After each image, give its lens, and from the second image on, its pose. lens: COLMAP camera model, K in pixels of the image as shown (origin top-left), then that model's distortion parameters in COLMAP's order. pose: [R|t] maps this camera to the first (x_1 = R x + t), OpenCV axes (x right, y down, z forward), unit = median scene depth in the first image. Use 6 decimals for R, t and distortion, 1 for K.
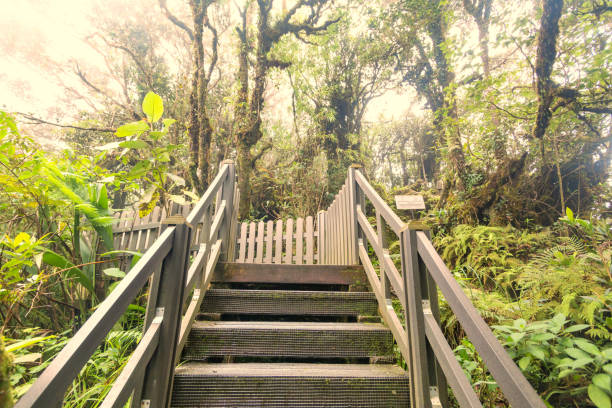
lens RADIAL K [[293.6, 0, 304.5], [0, 293.6, 199.6], [0, 0, 1]] dist [0.001688, -0.000130]
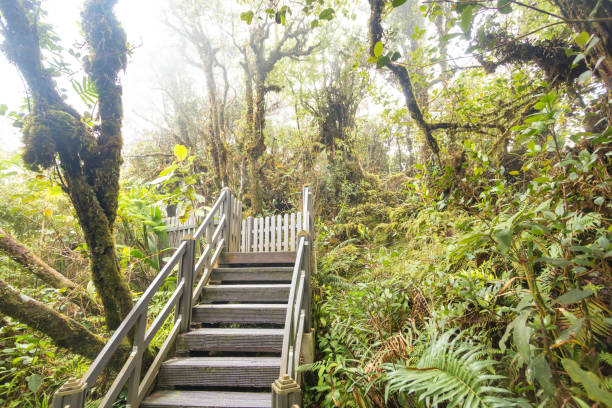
lens RADIAL K [[293.6, 0, 304.5], [0, 293.6, 199.6], [0, 0, 1]] dist [0.001688, -0.000130]
pose [[0.985359, -0.067644, -0.156501, 0.294796], [0.080949, 0.993481, 0.080261, -0.119946], [0.150051, -0.091755, 0.984411, -0.368834]]
